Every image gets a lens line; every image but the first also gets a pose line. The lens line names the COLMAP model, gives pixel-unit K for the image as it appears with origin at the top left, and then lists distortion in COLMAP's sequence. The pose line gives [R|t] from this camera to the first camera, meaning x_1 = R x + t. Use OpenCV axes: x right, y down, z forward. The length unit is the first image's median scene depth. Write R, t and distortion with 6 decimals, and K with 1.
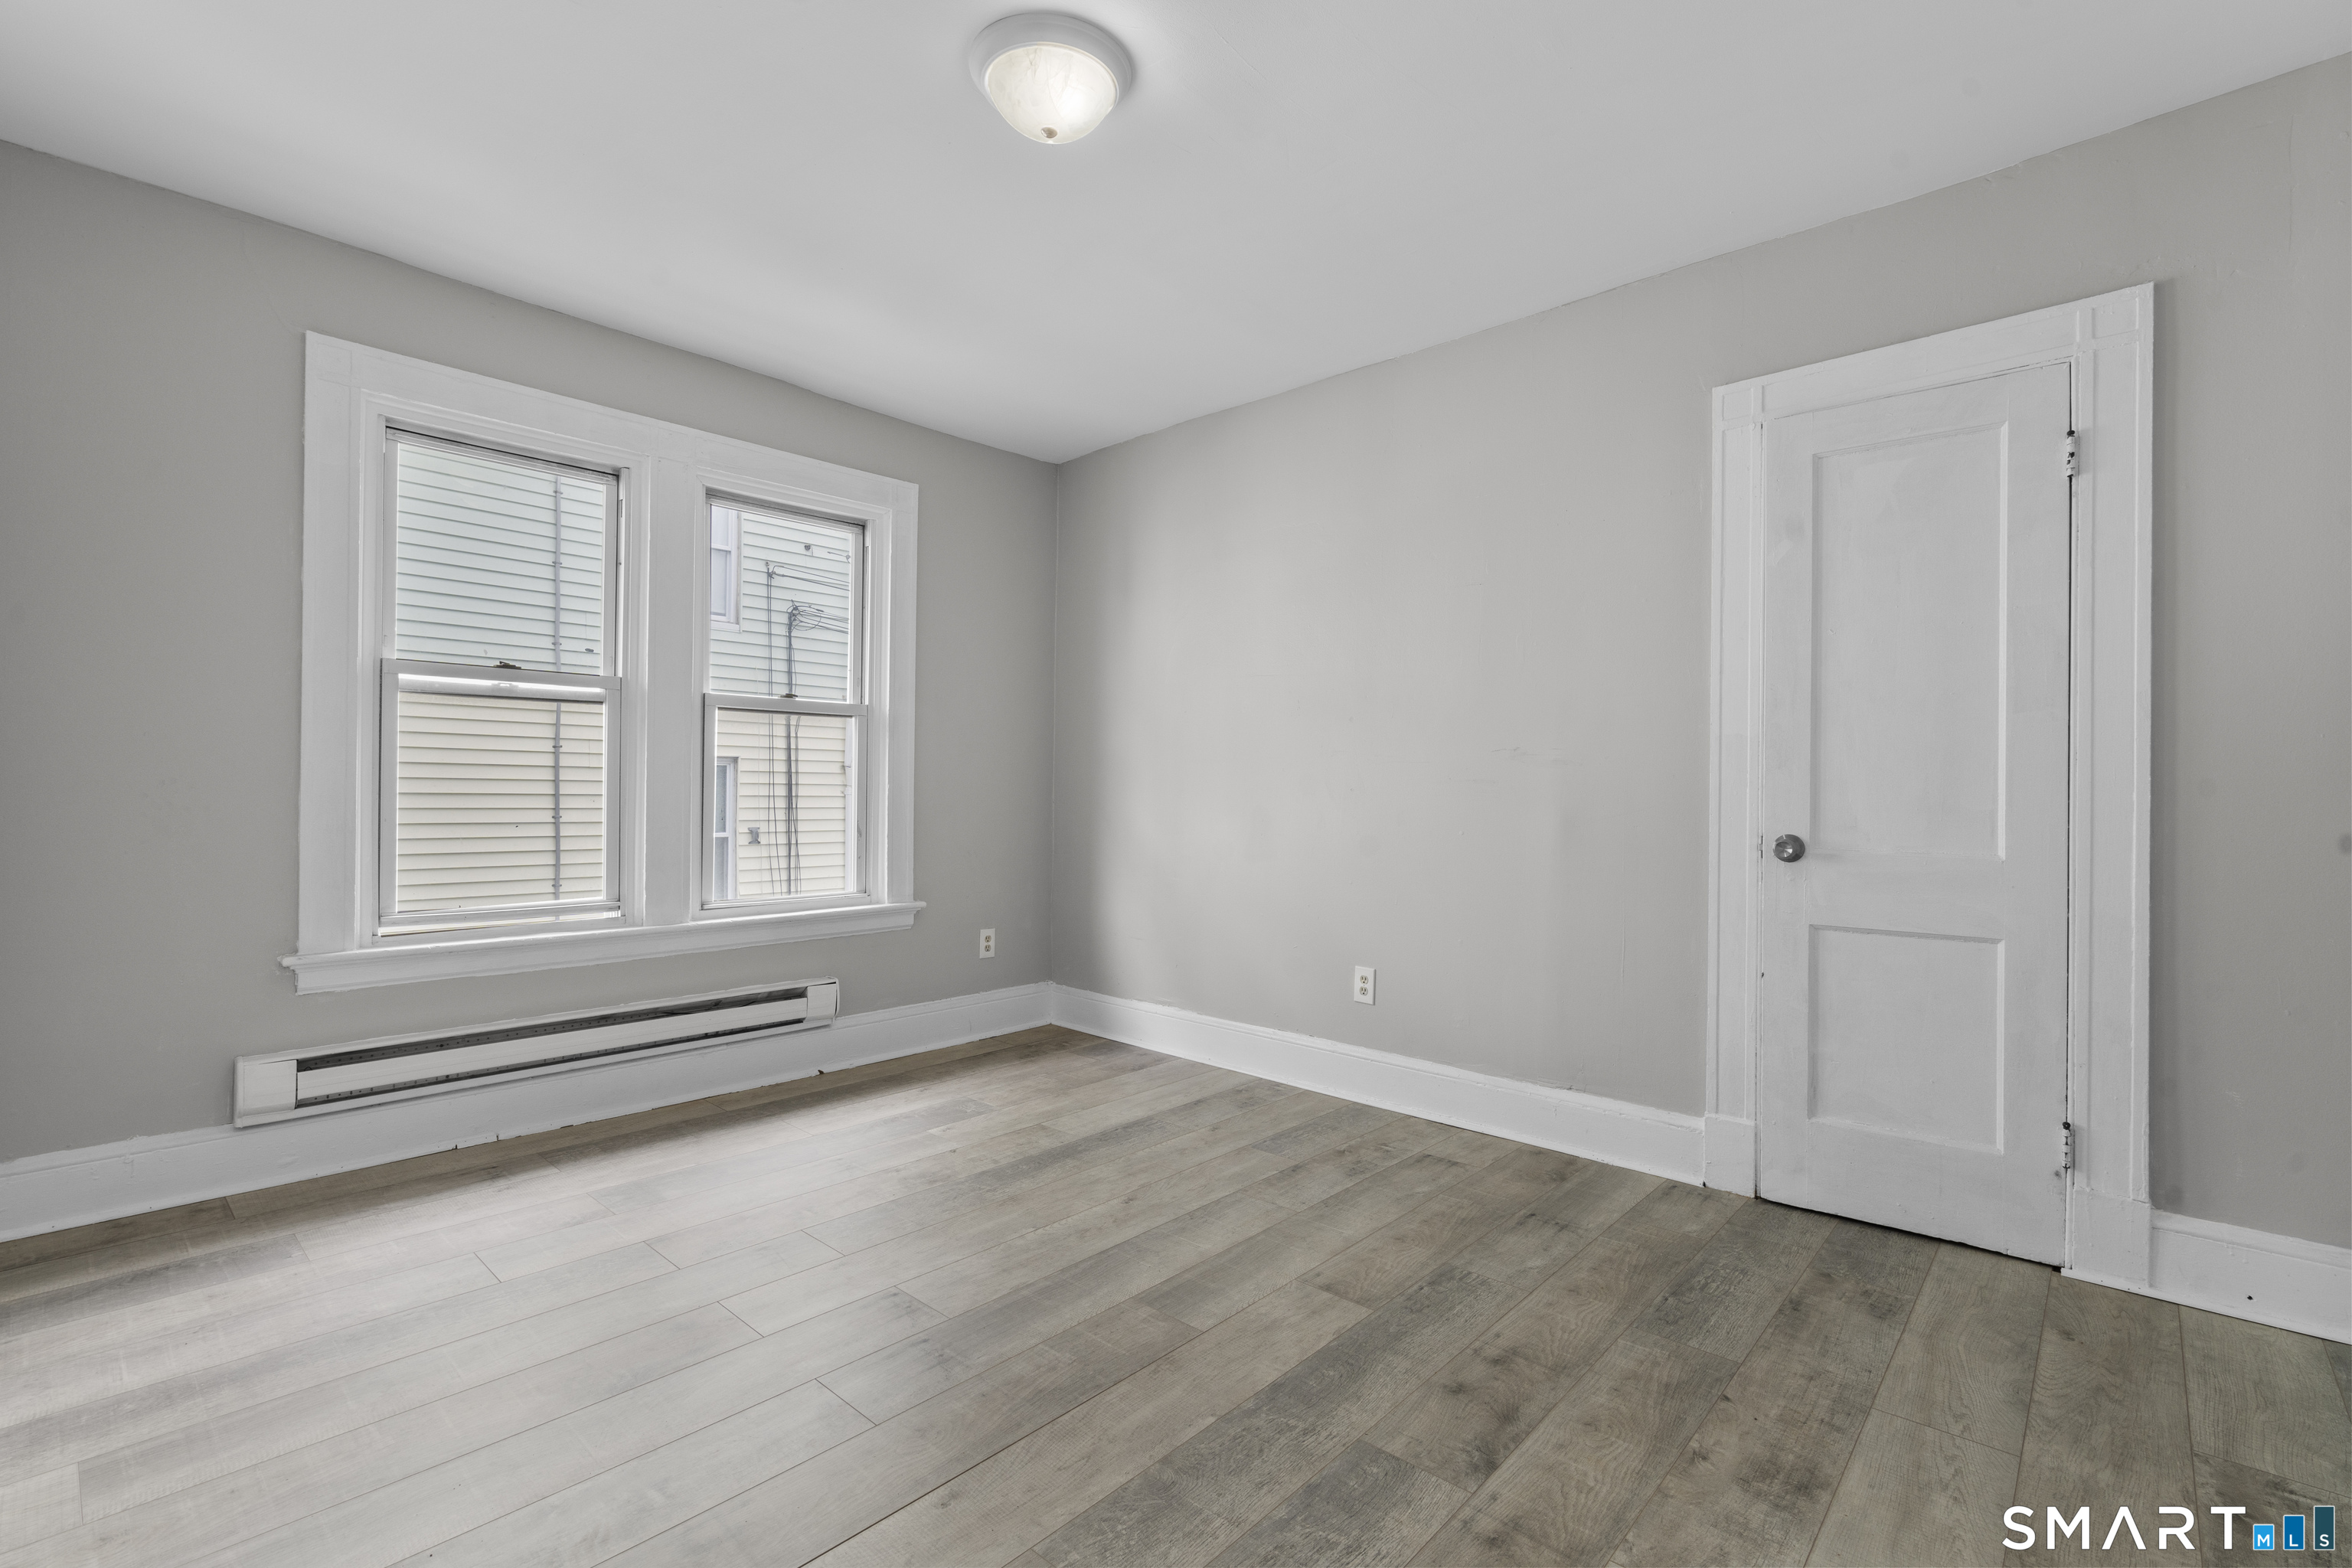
lens RADIAL K [[1051.7, 0, 1175.7], [0, 1051.7, 787.8], [0, 0, 1]] dist [-0.010084, 0.005534]
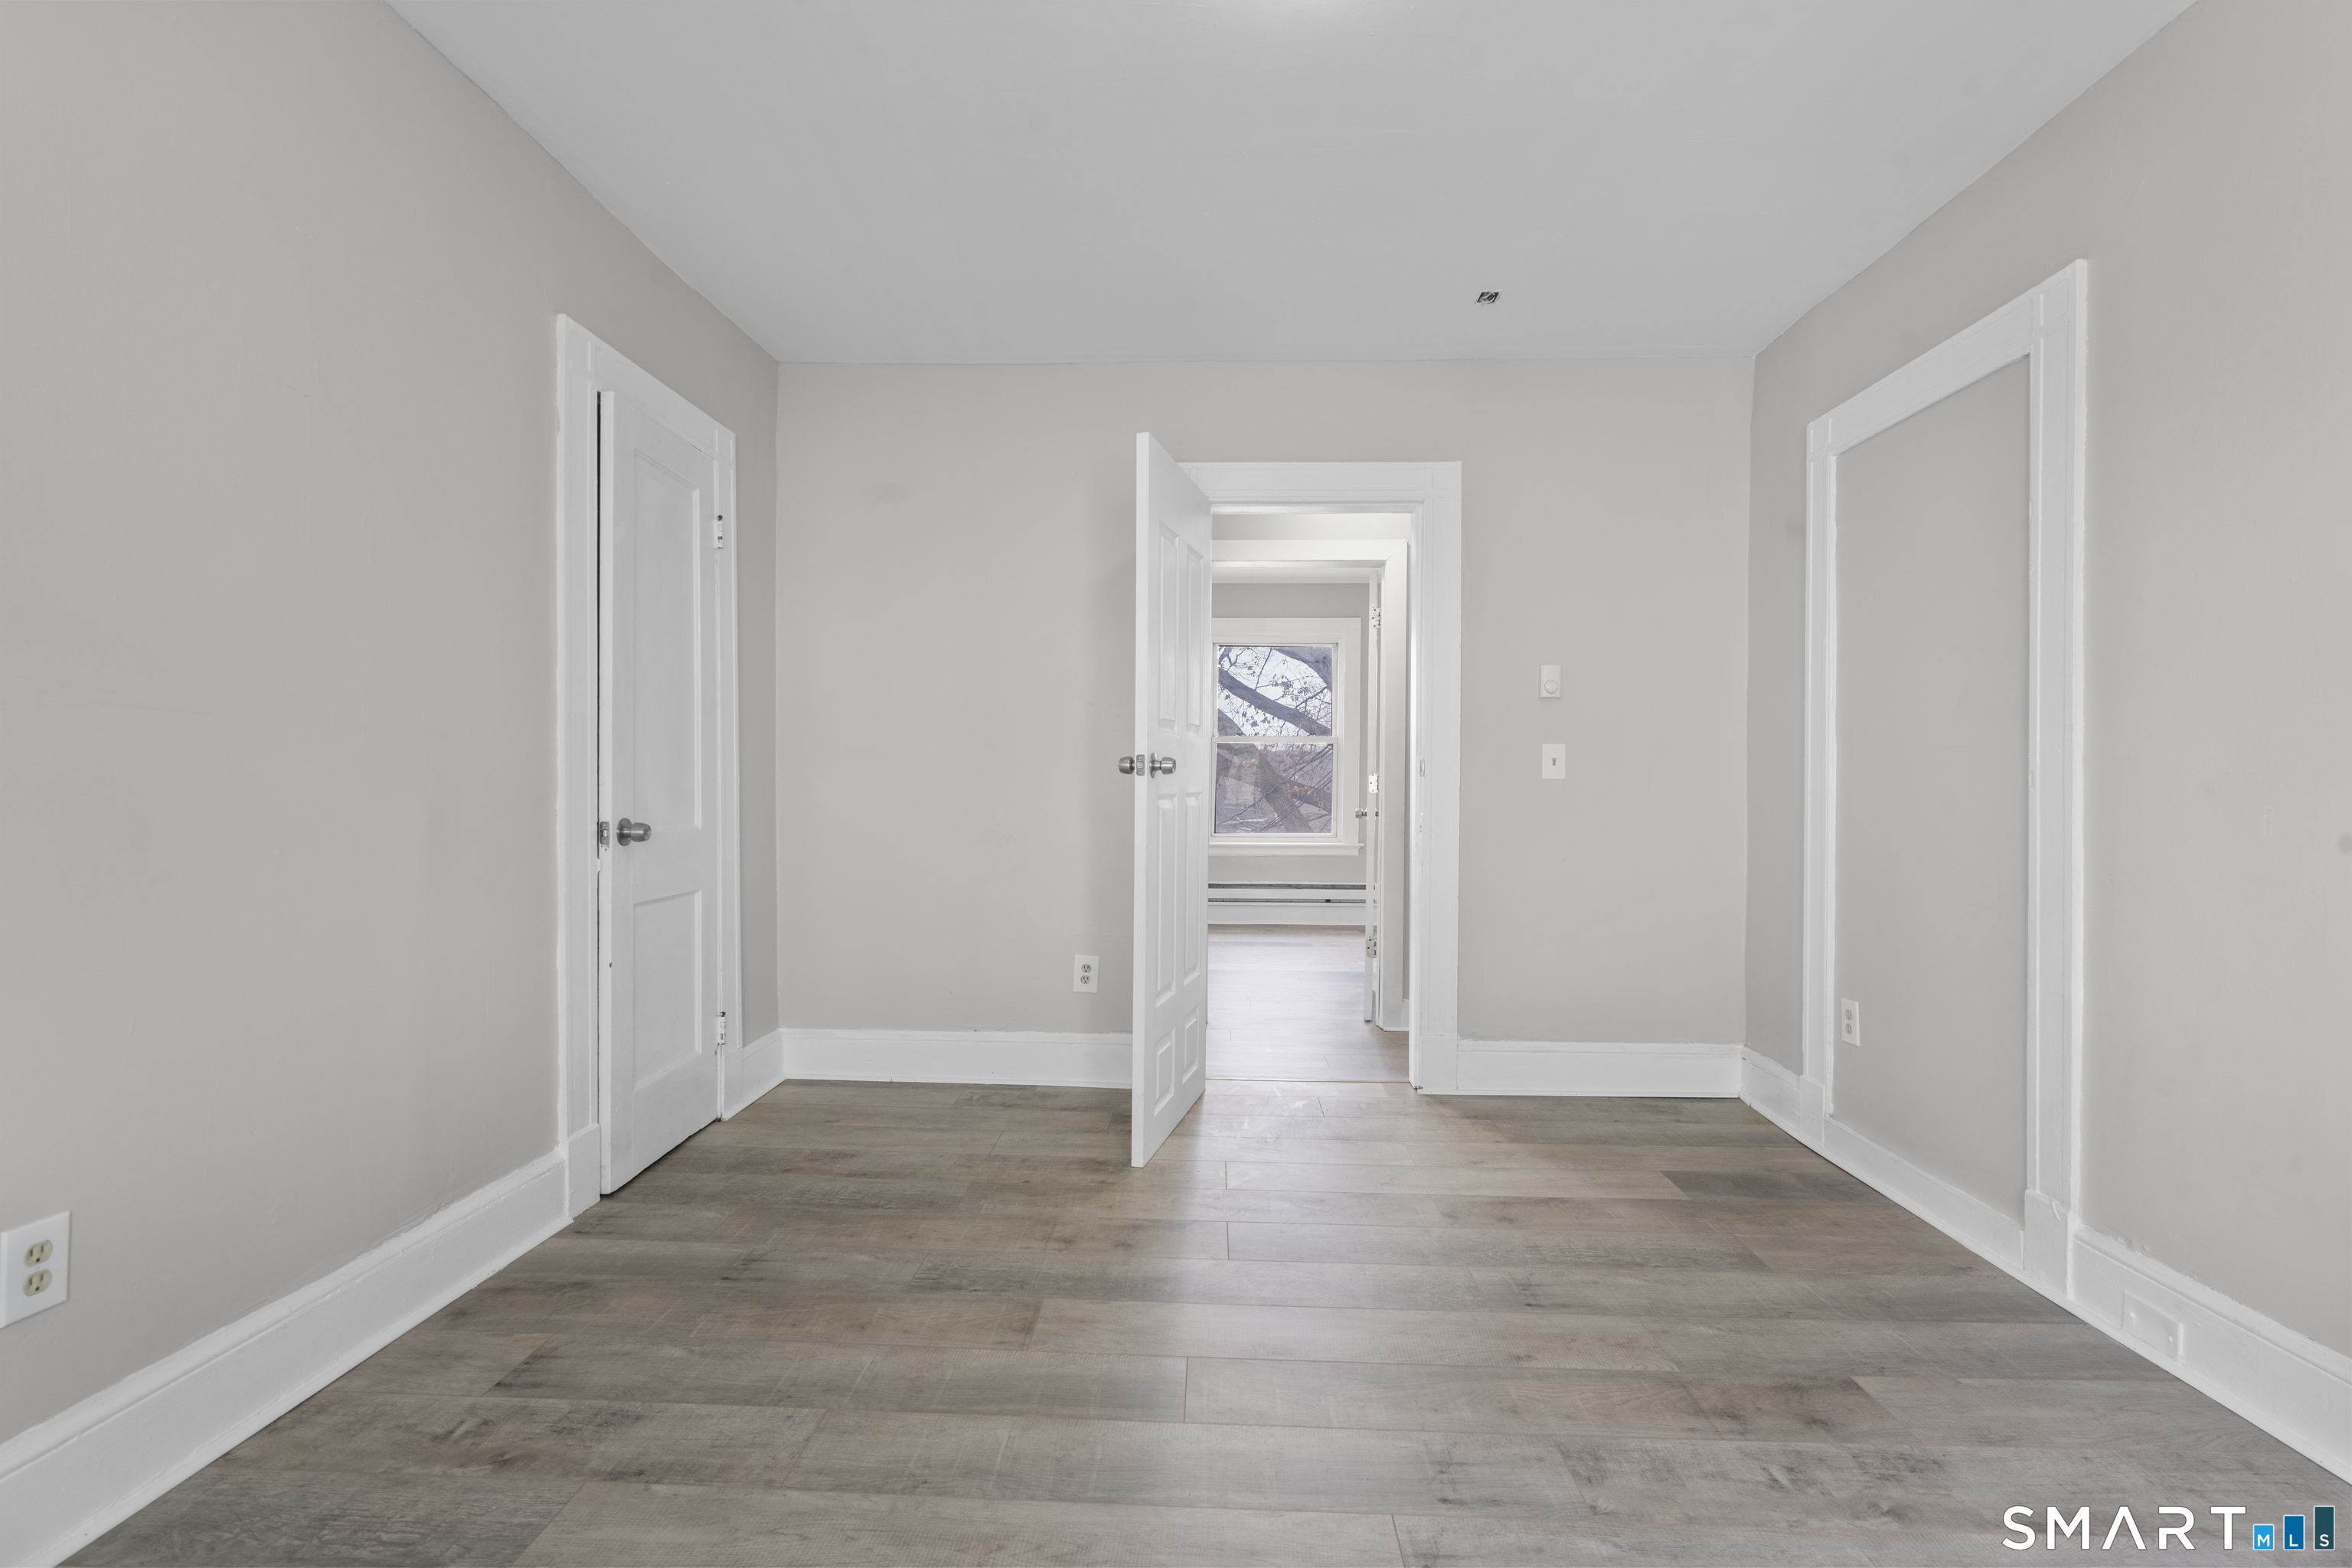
lens RADIAL K [[1051.7, 0, 1175.7], [0, 1051.7, 787.8], [0, 0, 1]] dist [-0.010084, 0.005534]
pose [[-0.644169, -0.016966, 0.764695, -0.451442], [-0.015215, 0.999840, 0.009366, -0.001254], [-0.764732, -0.005601, -0.644324, 1.076641]]
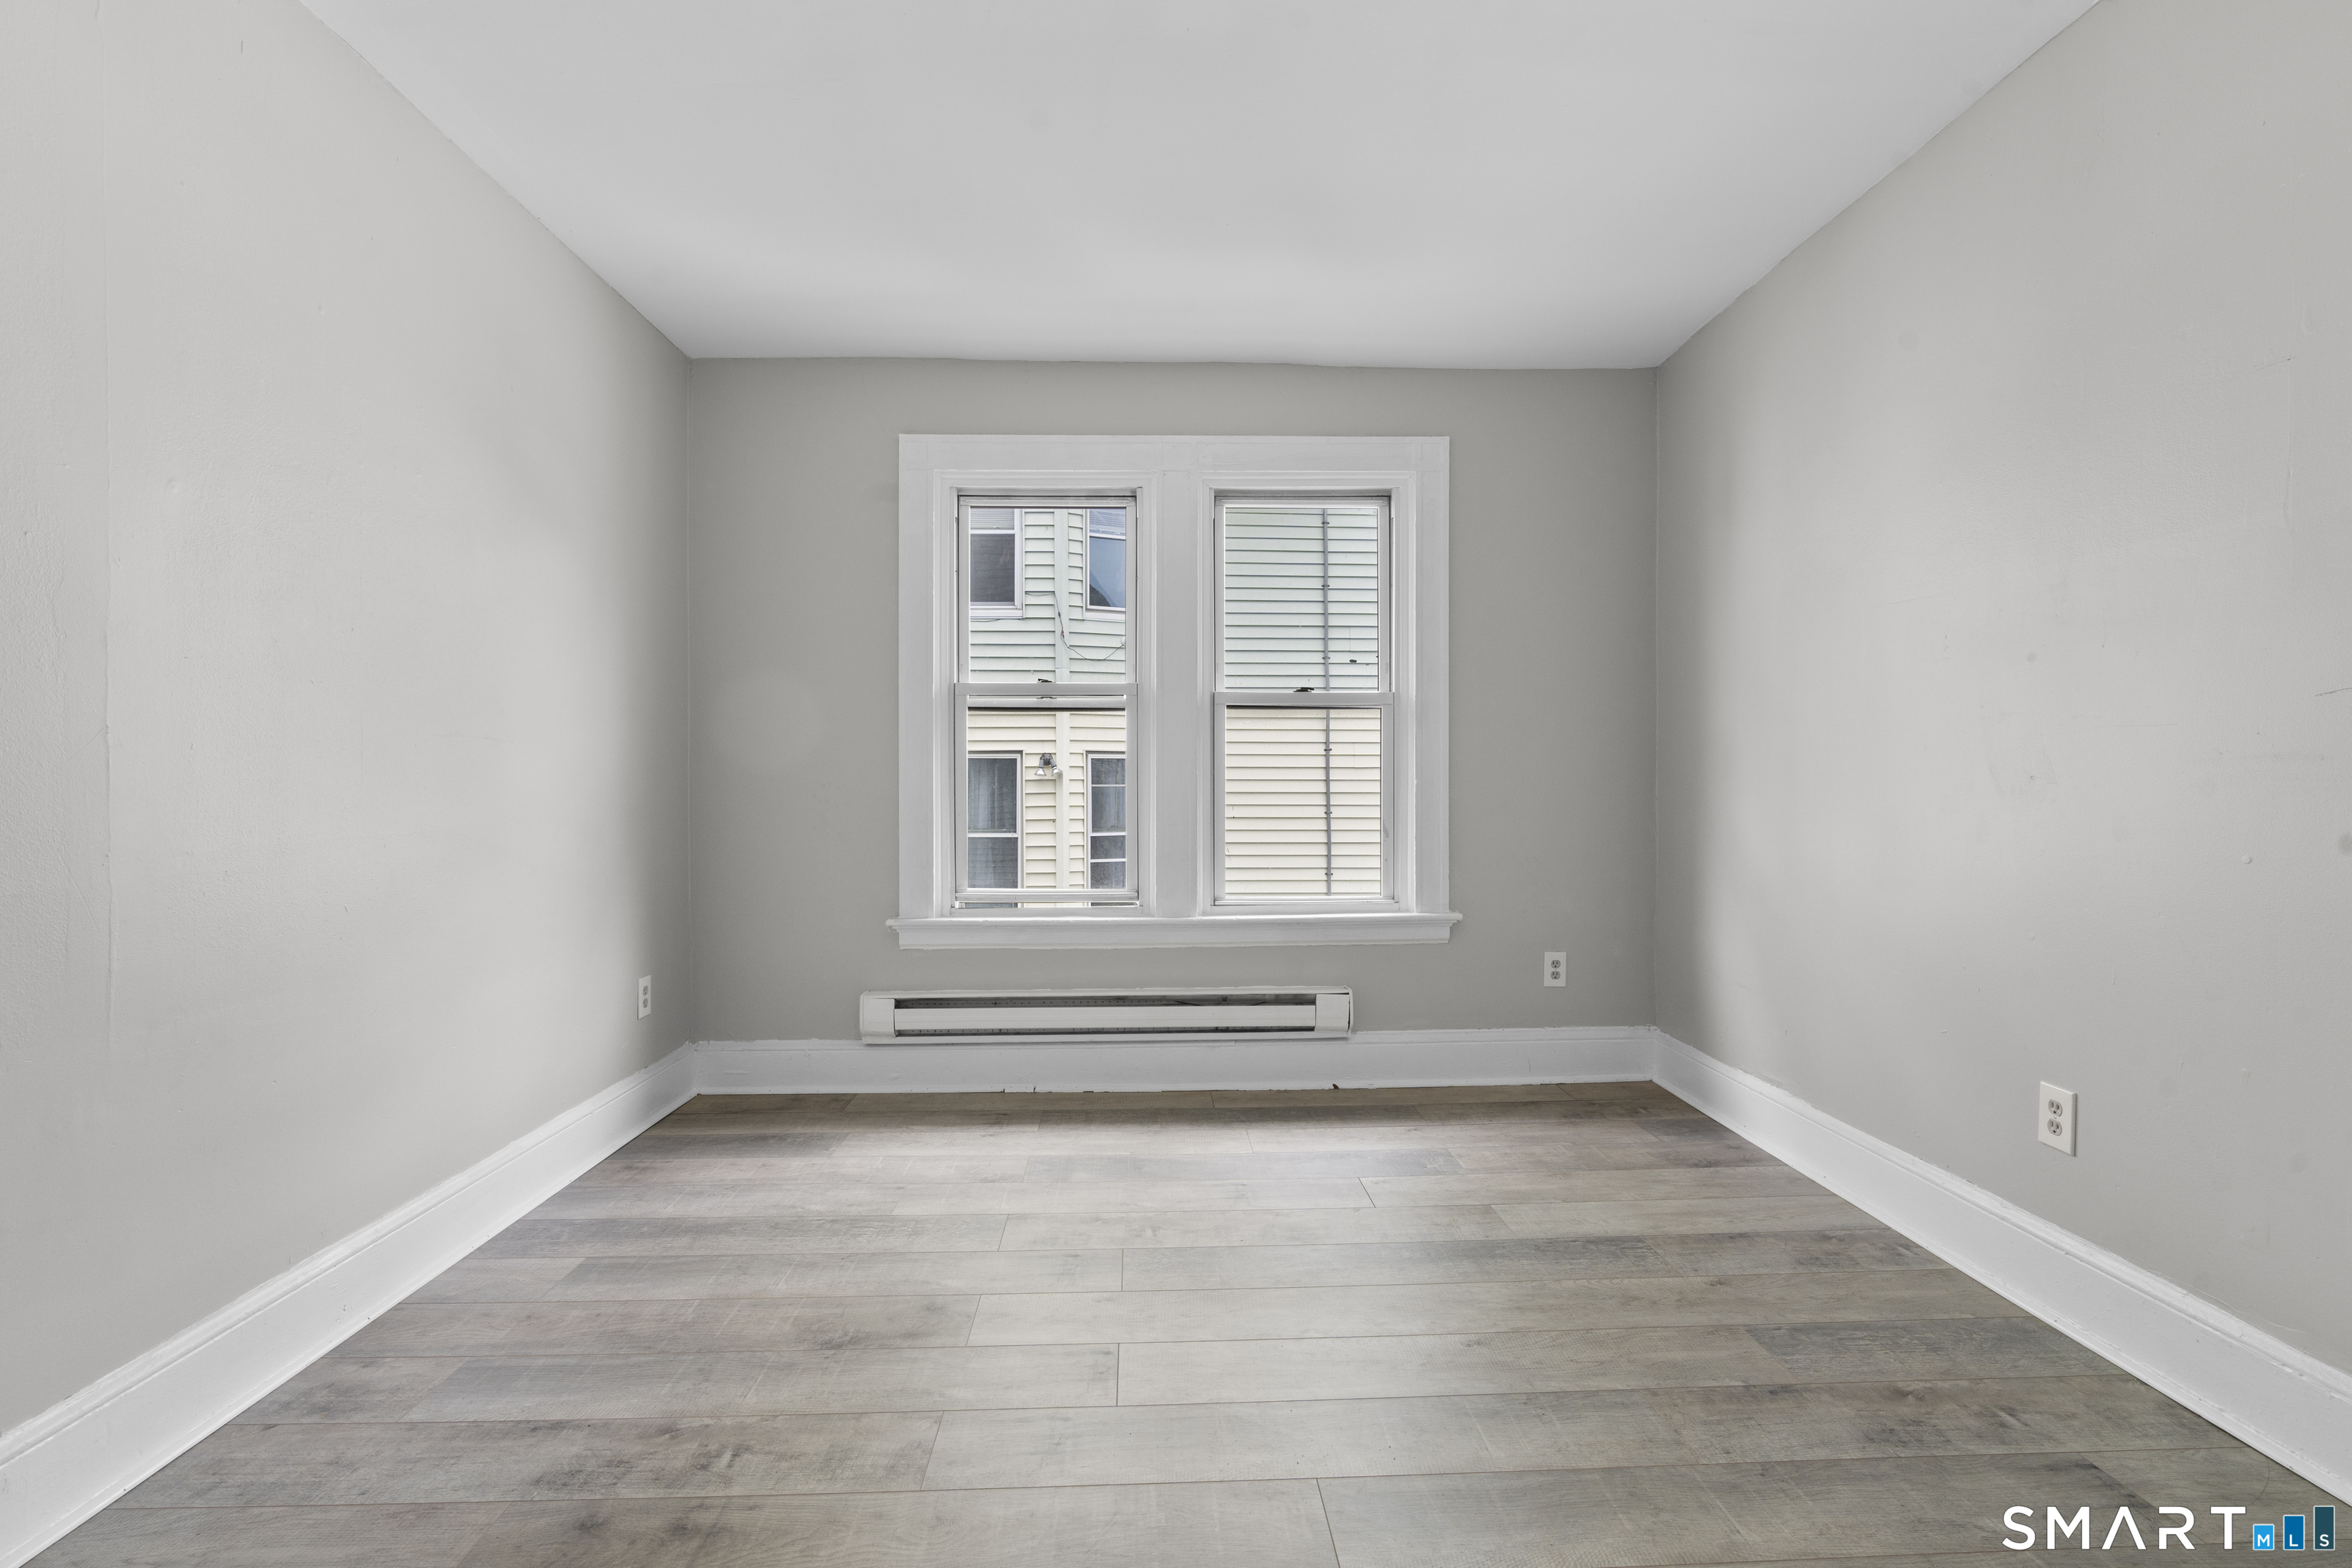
lens RADIAL K [[1051.7, 0, 1175.7], [0, 1051.7, 787.8], [0, 0, 1]] dist [-0.010084, 0.005534]
pose [[0.699817, -0.009141, -0.714263, 0.293350], [0.011336, 0.999934, -0.001689, 0.004120], [0.714232, -0.006915, 0.699875, 0.299918]]
